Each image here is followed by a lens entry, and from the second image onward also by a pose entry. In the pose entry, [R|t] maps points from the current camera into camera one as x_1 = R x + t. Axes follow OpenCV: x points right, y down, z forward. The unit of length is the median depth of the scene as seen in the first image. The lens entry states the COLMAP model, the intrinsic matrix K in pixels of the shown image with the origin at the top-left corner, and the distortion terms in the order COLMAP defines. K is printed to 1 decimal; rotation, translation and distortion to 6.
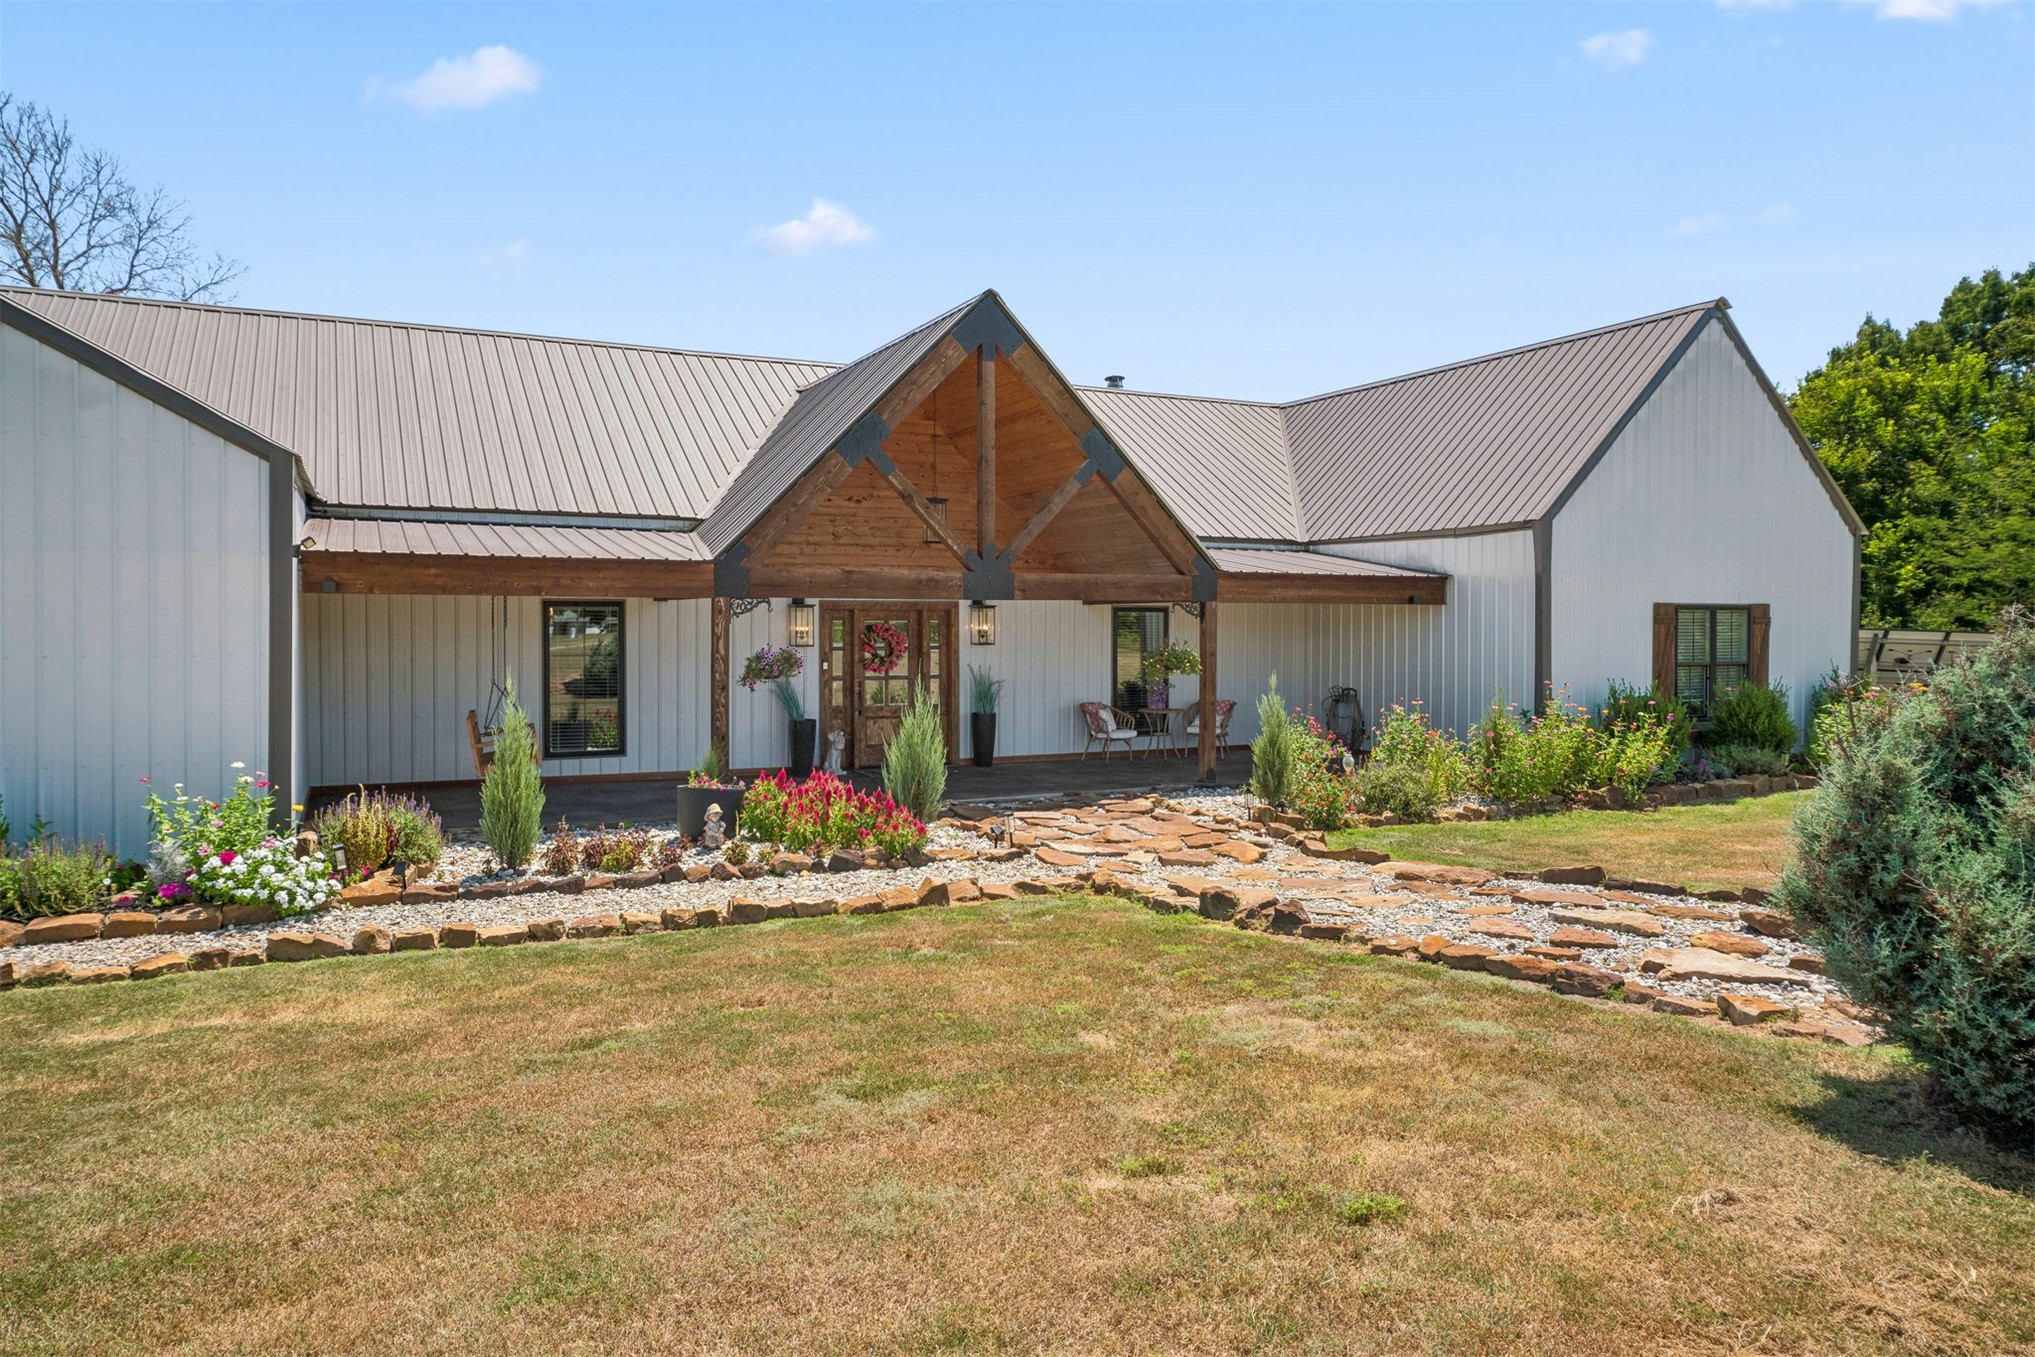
lens RADIAL K [[1220.8, 0, 1018.5], [0, 1220.8, 602.9], [0, 0, 1]] dist [0.001844, 0.001457]
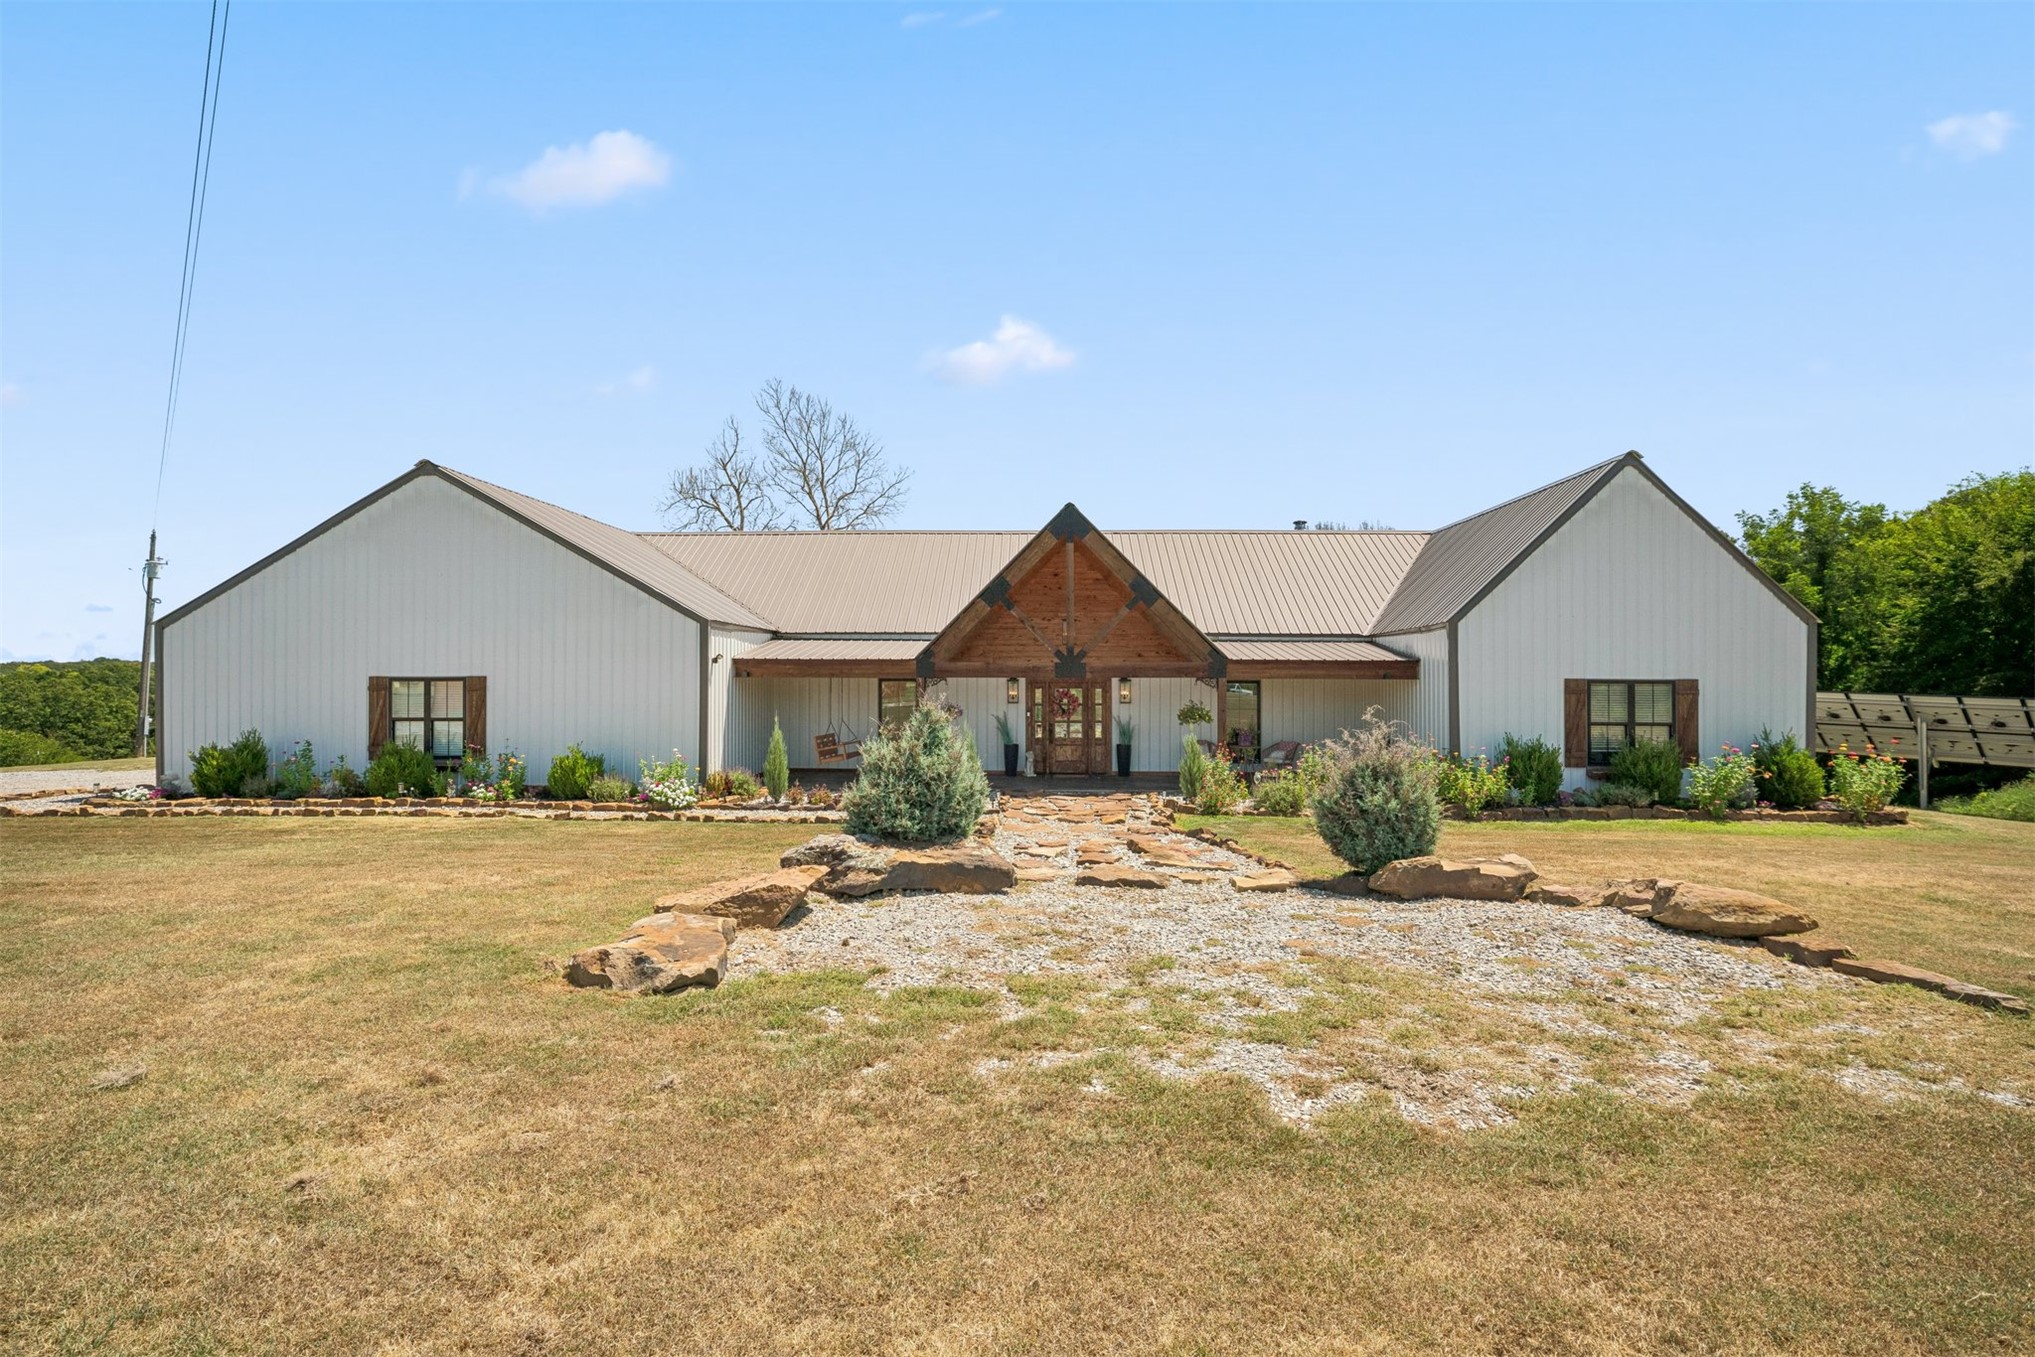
lens RADIAL K [[855.7, 0, 1014.7], [0, 855.7, 671.1], [0, 0, 1]] dist [-0.000320, 0.000417]
pose [[0.904343, -0.004665, -0.426781, 0.357159], [0.003973, 0.999989, -0.002512, -0.008117], [0.426788, 0.000576, 0.904352, -0.130145]]
